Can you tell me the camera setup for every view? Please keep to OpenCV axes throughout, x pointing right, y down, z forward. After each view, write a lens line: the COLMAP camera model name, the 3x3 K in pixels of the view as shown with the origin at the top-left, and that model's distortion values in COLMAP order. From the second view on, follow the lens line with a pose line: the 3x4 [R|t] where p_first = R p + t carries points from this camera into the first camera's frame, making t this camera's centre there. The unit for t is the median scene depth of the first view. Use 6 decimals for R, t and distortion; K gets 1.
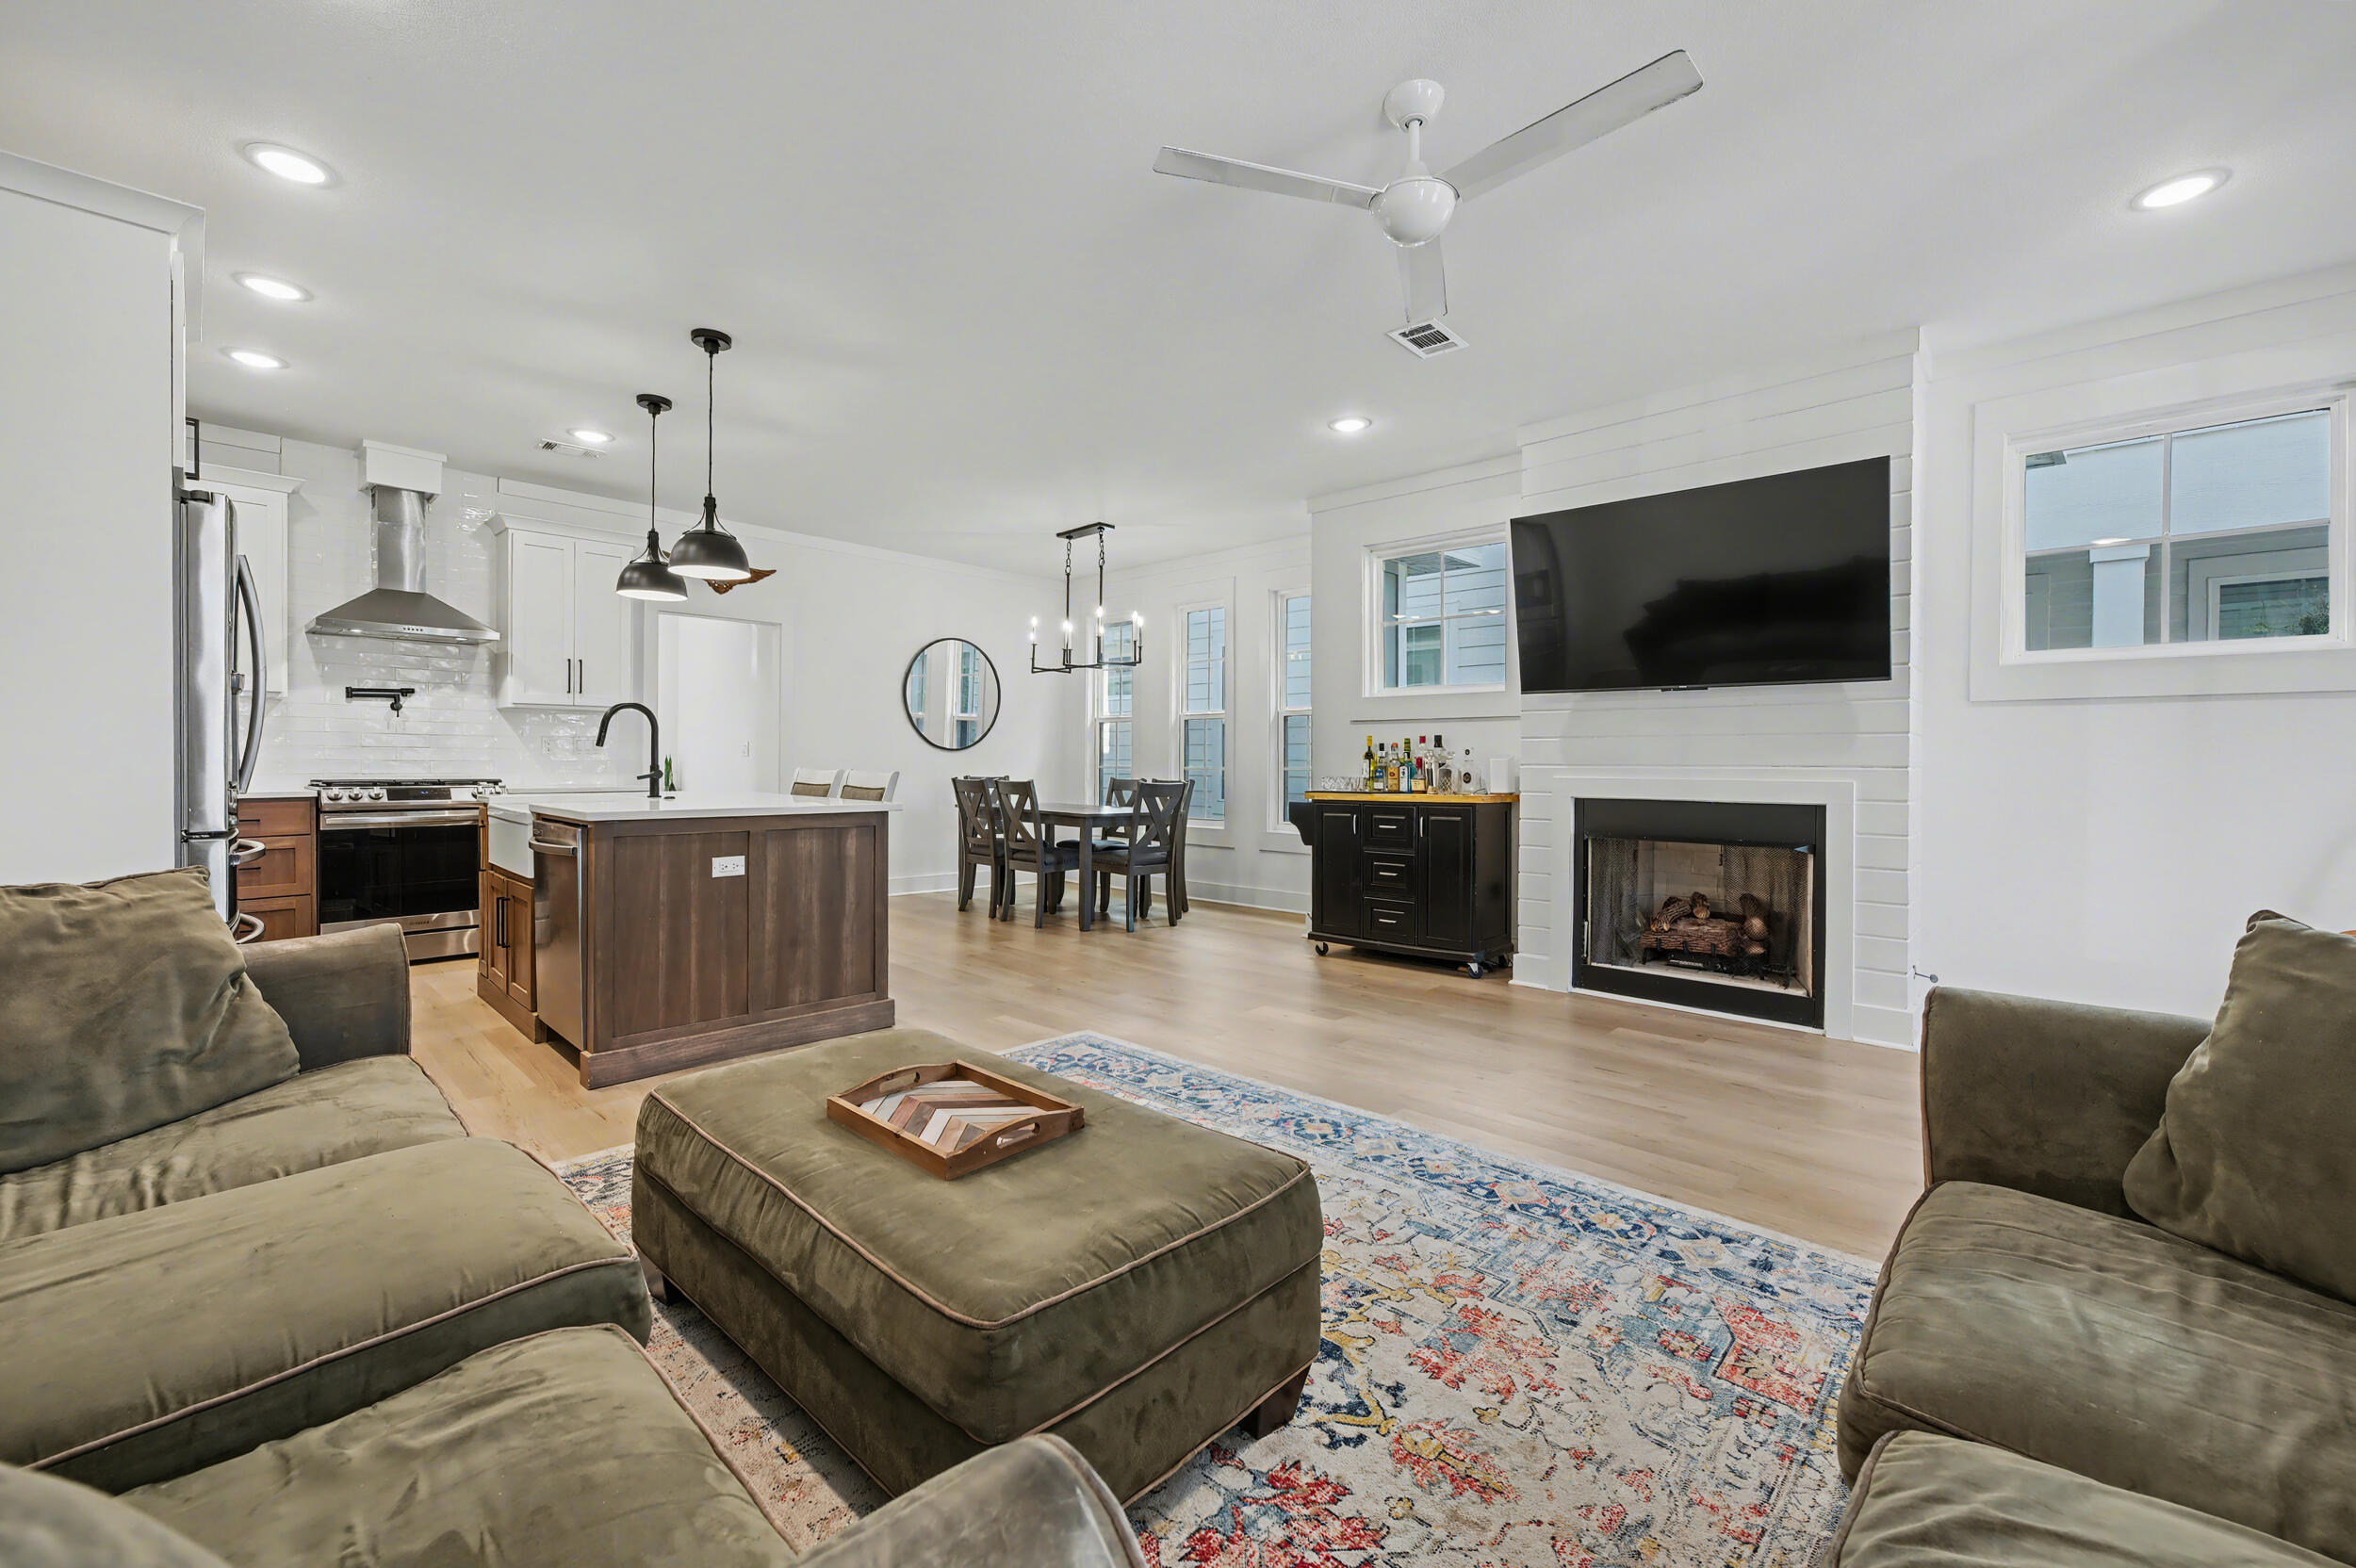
lens RADIAL K [[959.9, 0, 1181.4], [0, 959.9, 770.9], [0, 0, 1]] dist [-0.025601, 0.019363]
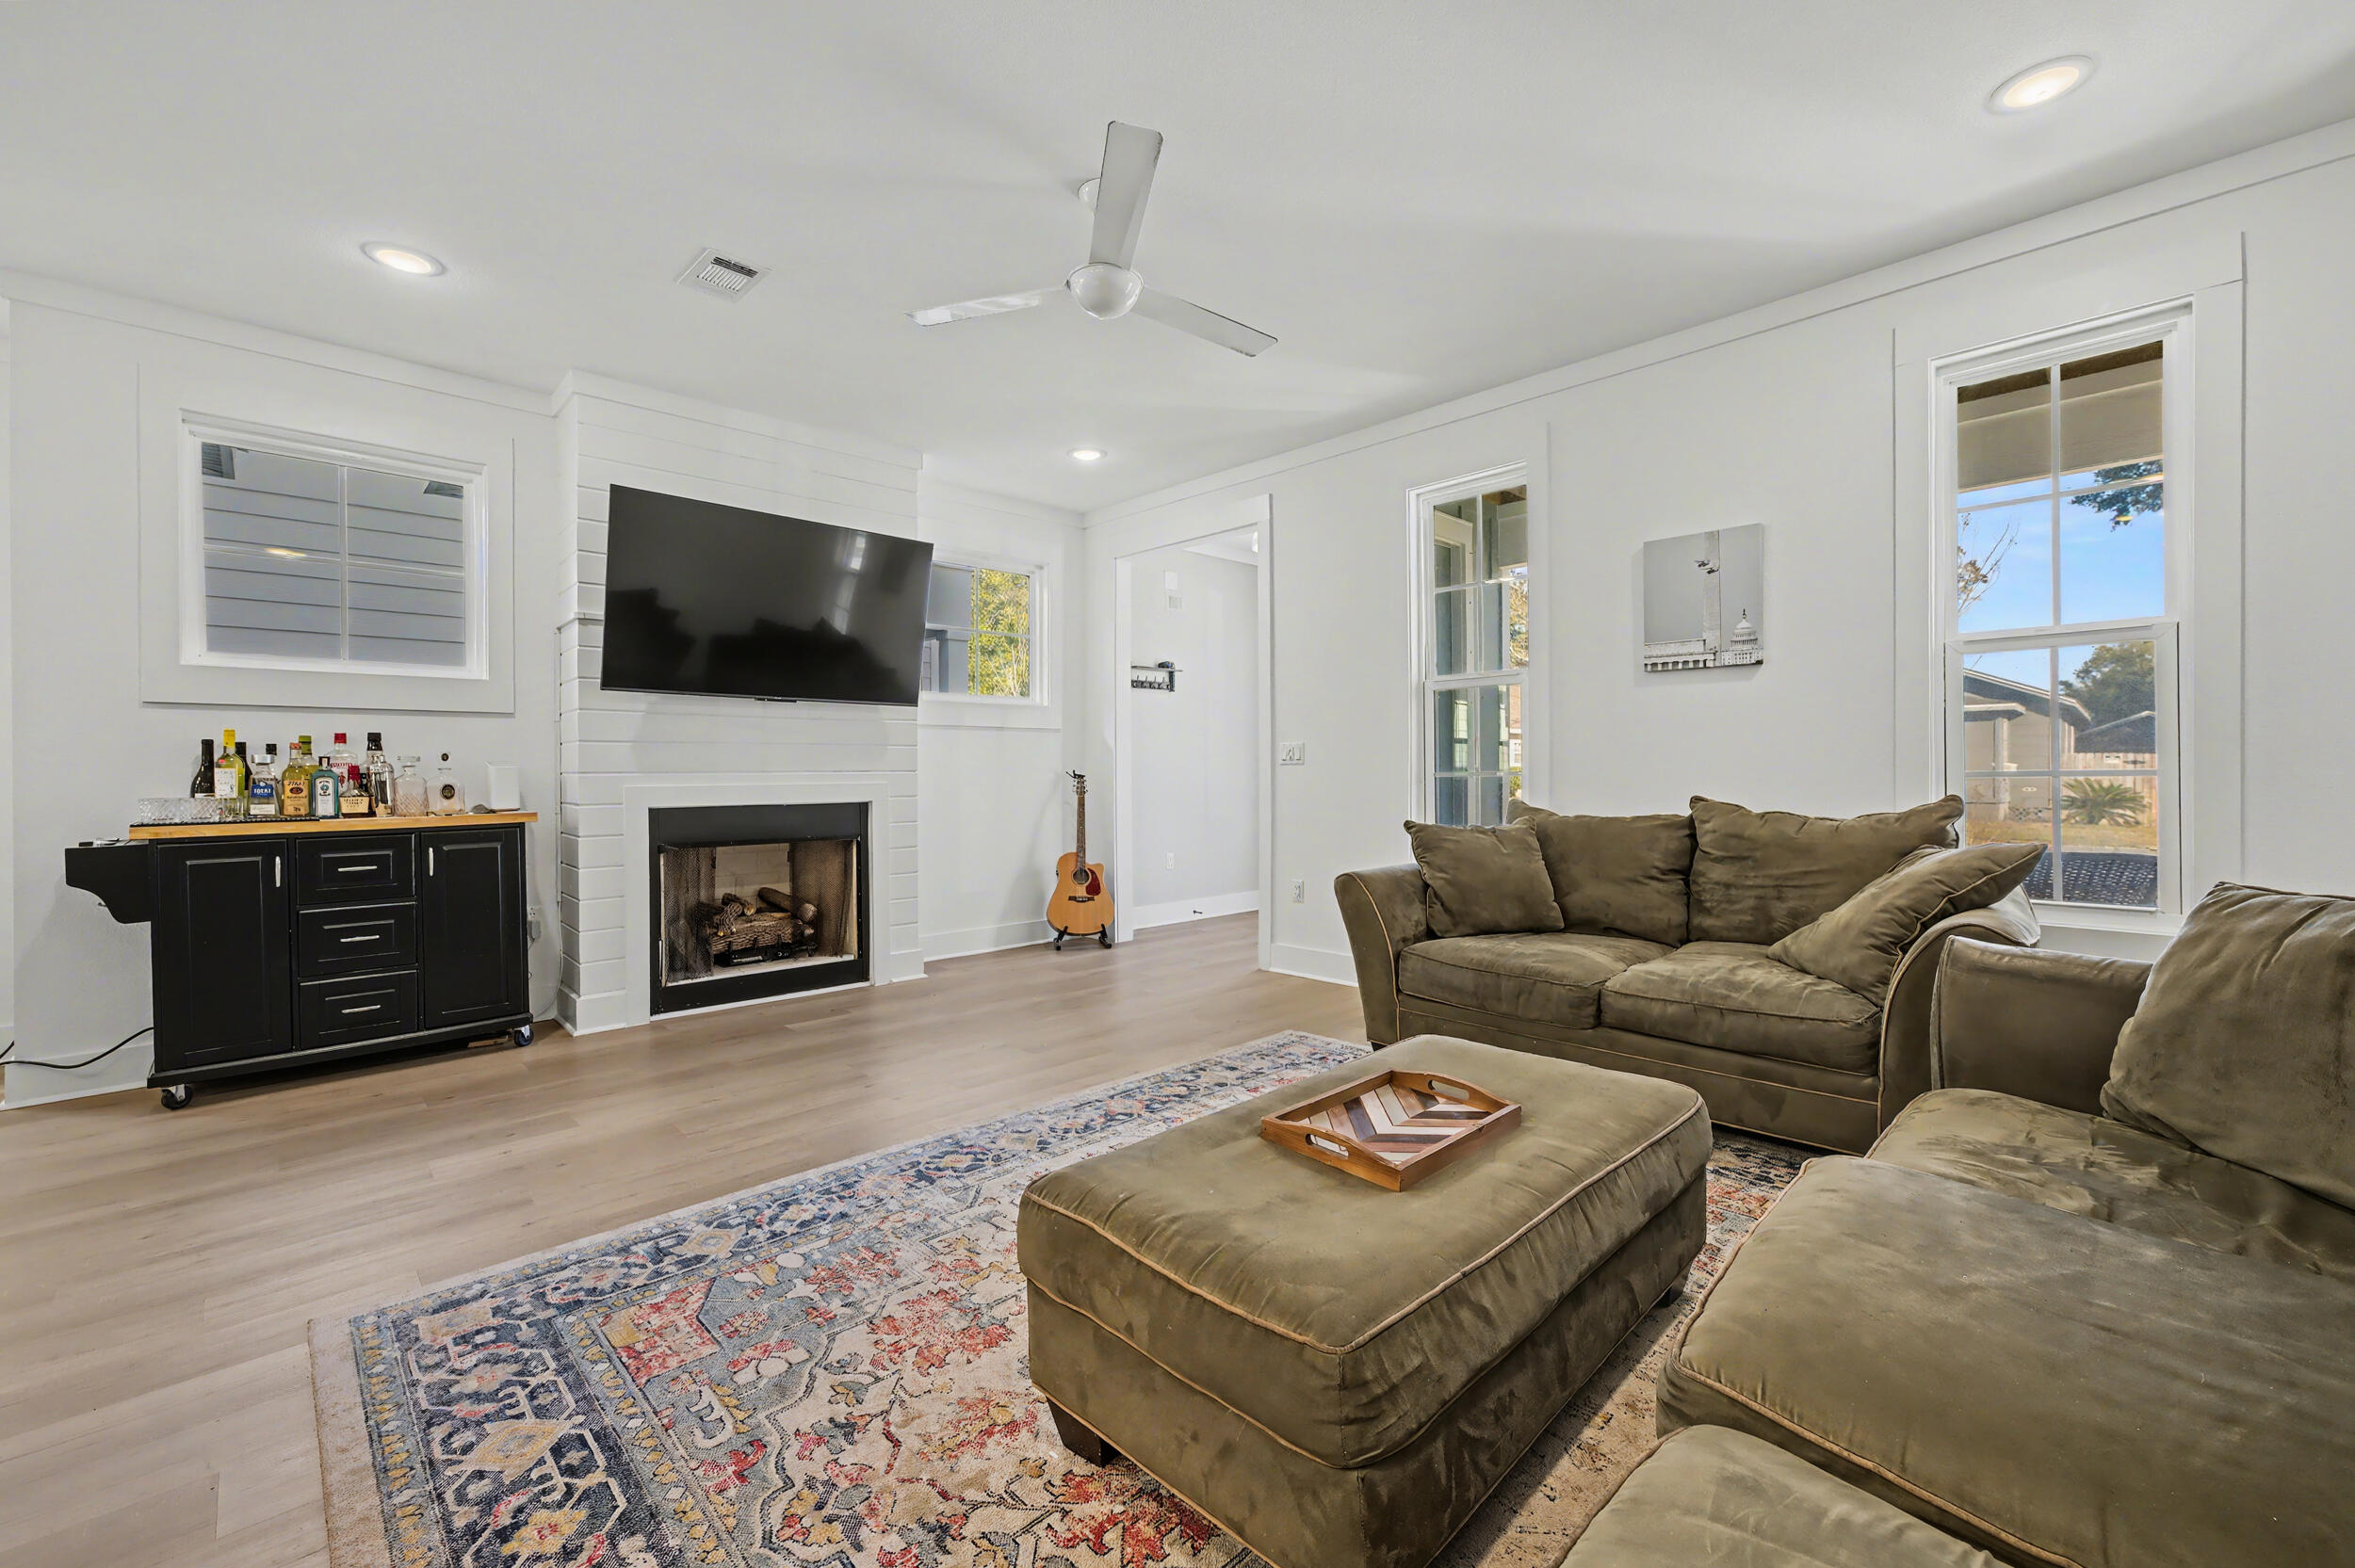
lens RADIAL K [[959.4, 0, 1180.9], [0, 959.4, 770.9], [0, 0, 1]] dist [-0.025601, 0.019363]
pose [[0.047883, -0.007128, 0.998828, -0.553869], [0.015967, 0.999852, 0.006370, -0.006019], [-0.998725, 0.015643, 0.047990, 0.524081]]
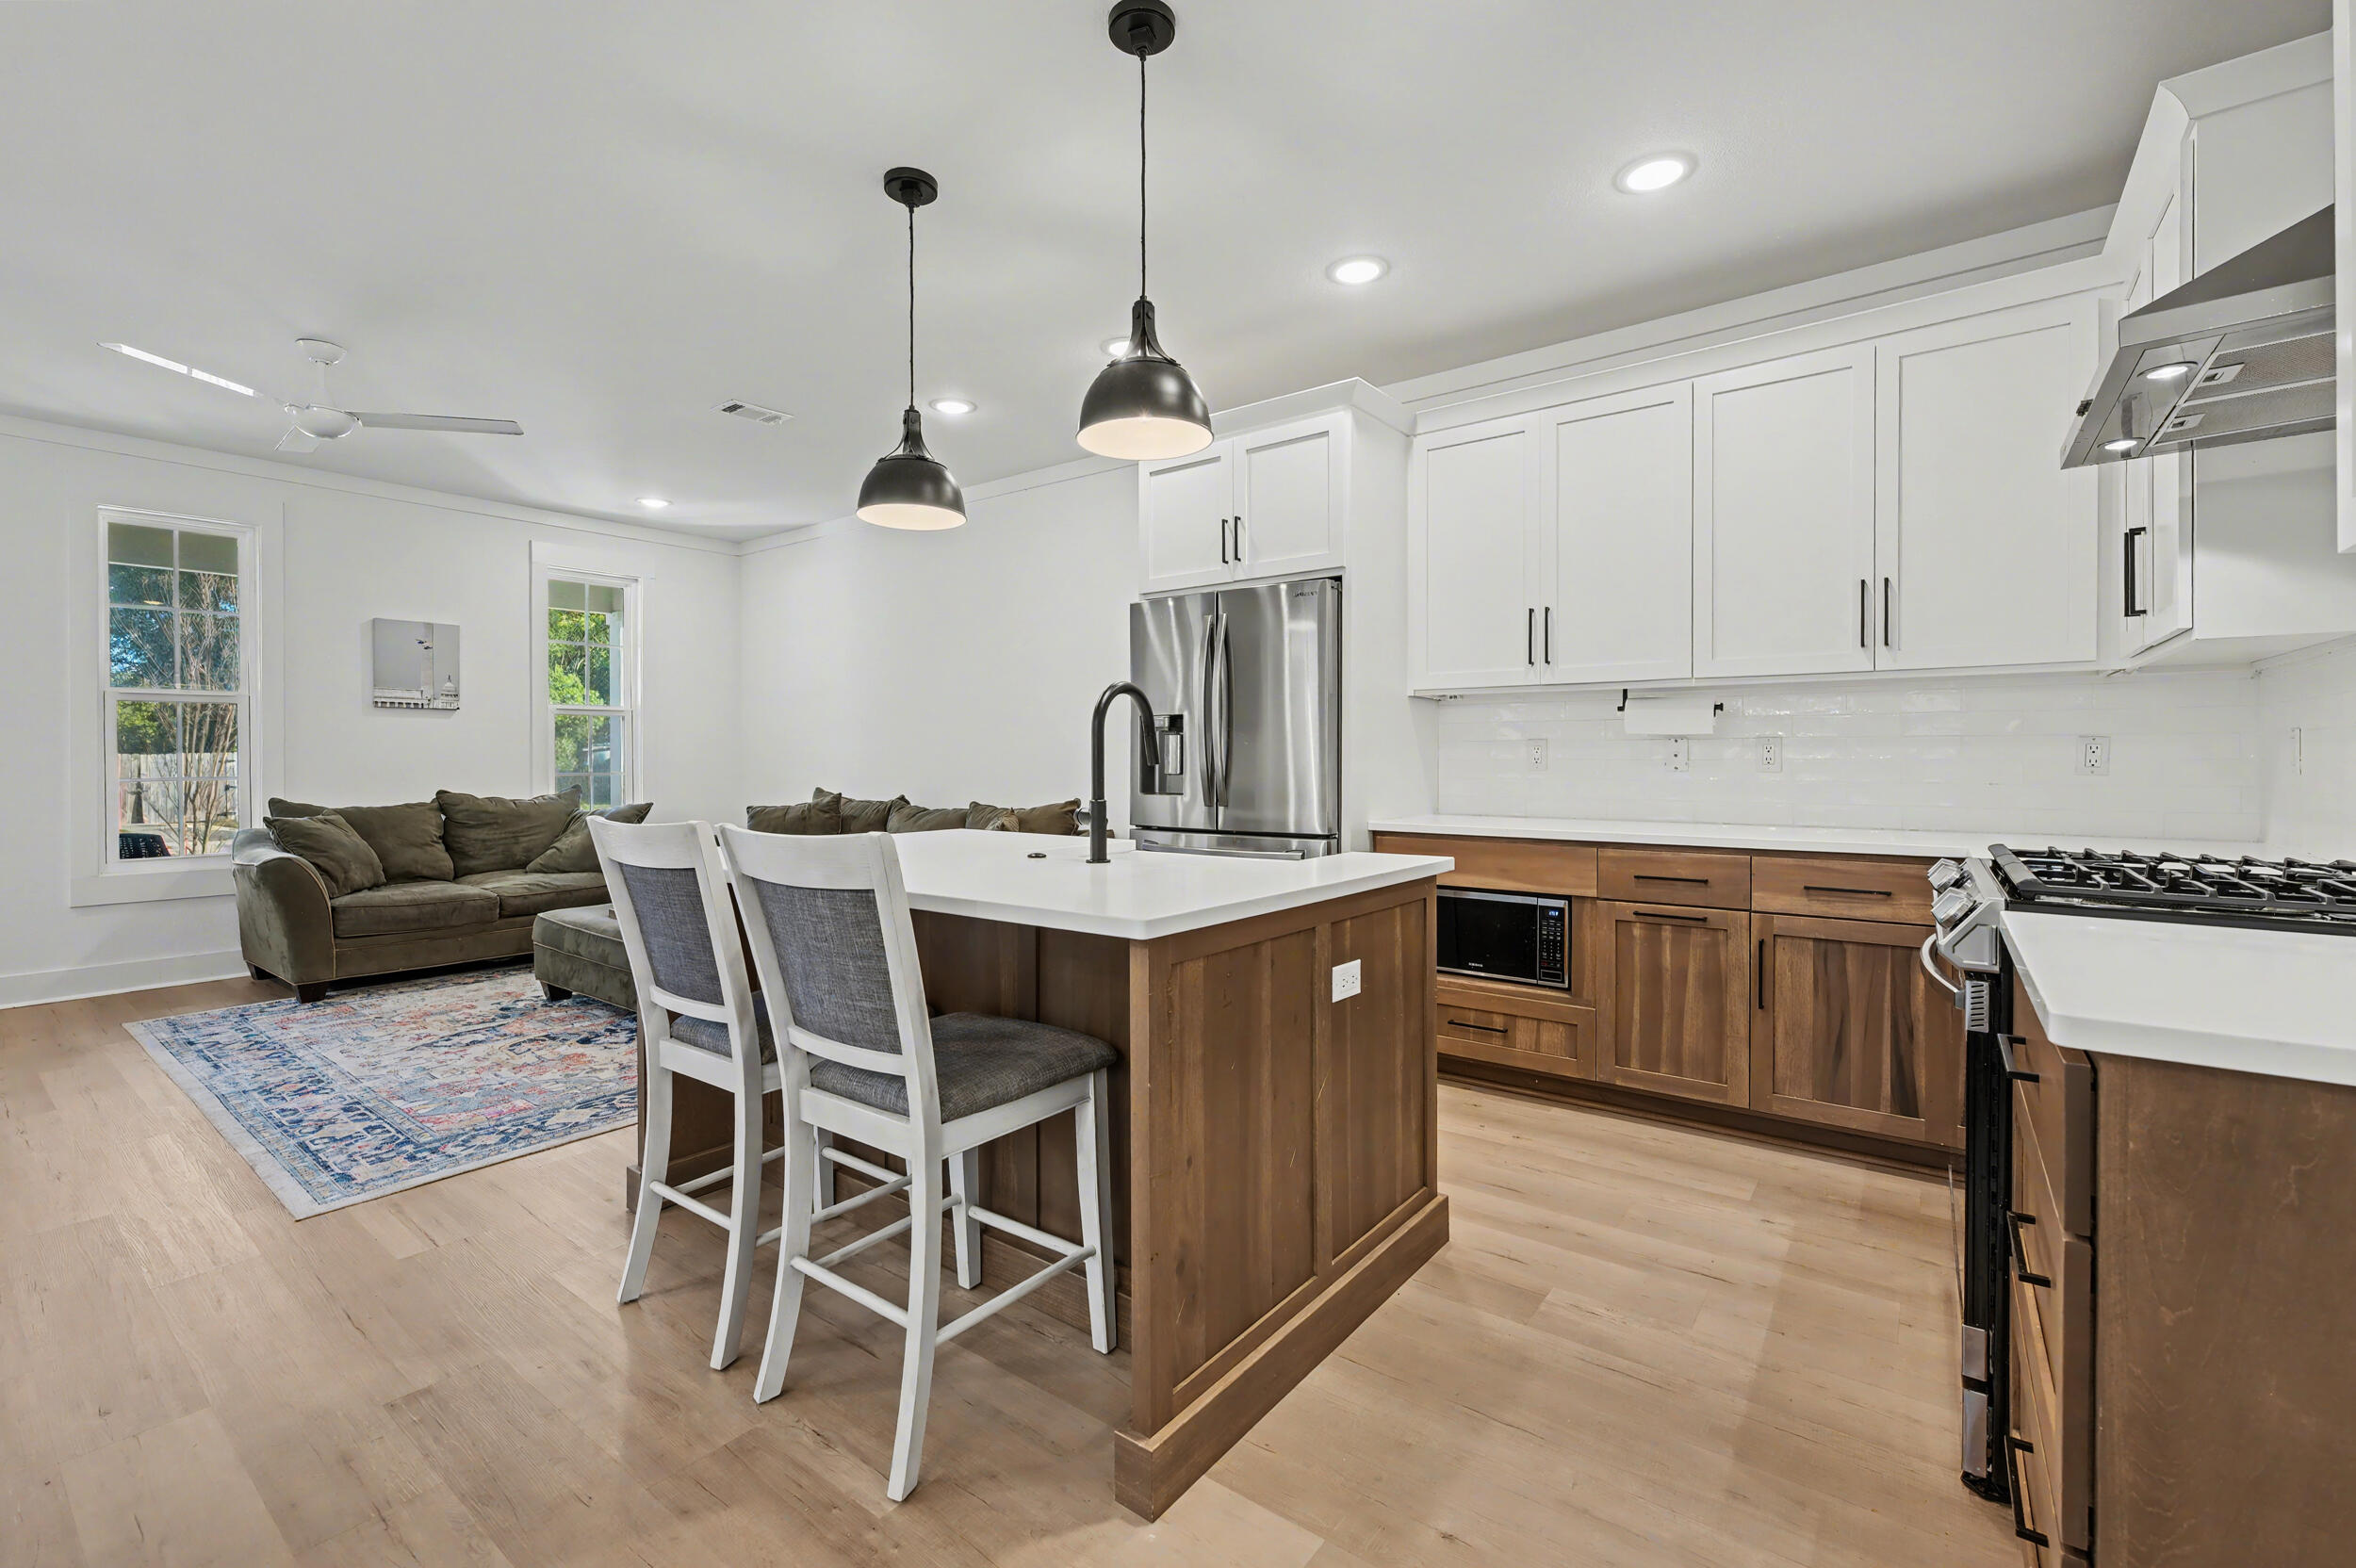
lens RADIAL K [[959.9, 0, 1181.4], [0, 959.9, 770.9], [0, 0, 1]] dist [-0.025601, 0.019363]
pose [[-0.993325, -0.007187, -0.115121, -0.587176], [-0.009603, 0.999745, 0.020444, -0.038743], [0.114945, 0.021413, -0.993141, 1.651105]]
